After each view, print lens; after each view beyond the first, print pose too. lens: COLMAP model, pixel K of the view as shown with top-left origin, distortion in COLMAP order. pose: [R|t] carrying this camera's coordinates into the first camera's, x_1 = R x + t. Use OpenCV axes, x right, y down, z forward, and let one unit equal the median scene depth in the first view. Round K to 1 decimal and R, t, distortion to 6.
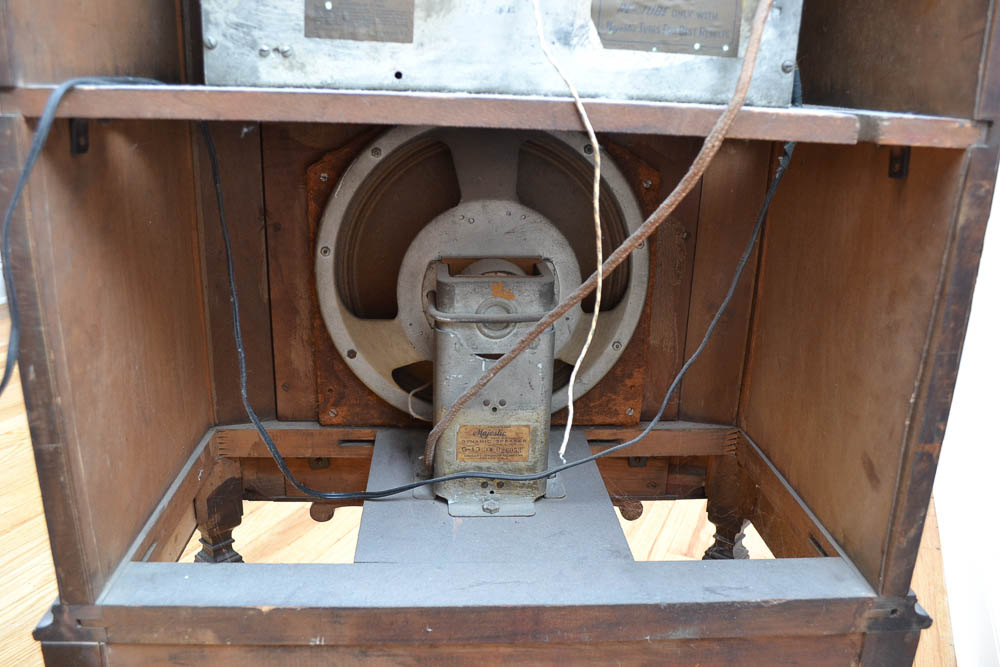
lens RADIAL K [[798.7, 0, 497.8], [0, 798.7, 331.2], [0, 0, 1]] dist [-0.007702, -0.001728]
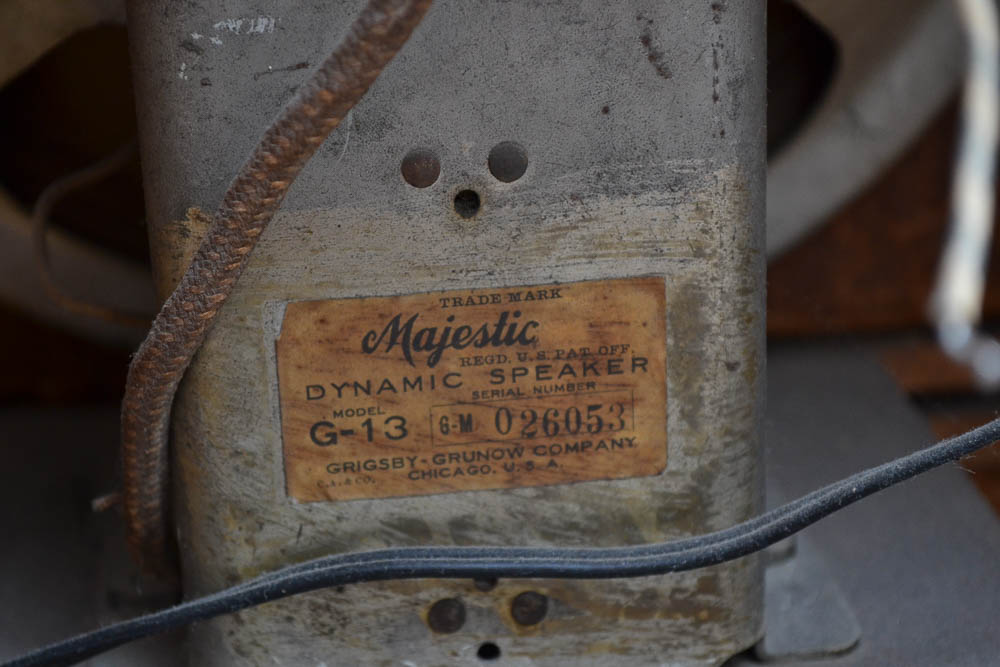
lens RADIAL K [[2369.6, 0, 500.6], [0, 2369.6, 333.8], [0, 0, 1]] dist [0.071278, 0.000000]
pose [[0.996641, -0.080606, 0.014497, -0.006759], [0.079879, 0.995779, 0.045210, 0.104305], [-0.018080, -0.043900, 0.998872, 0.451139]]
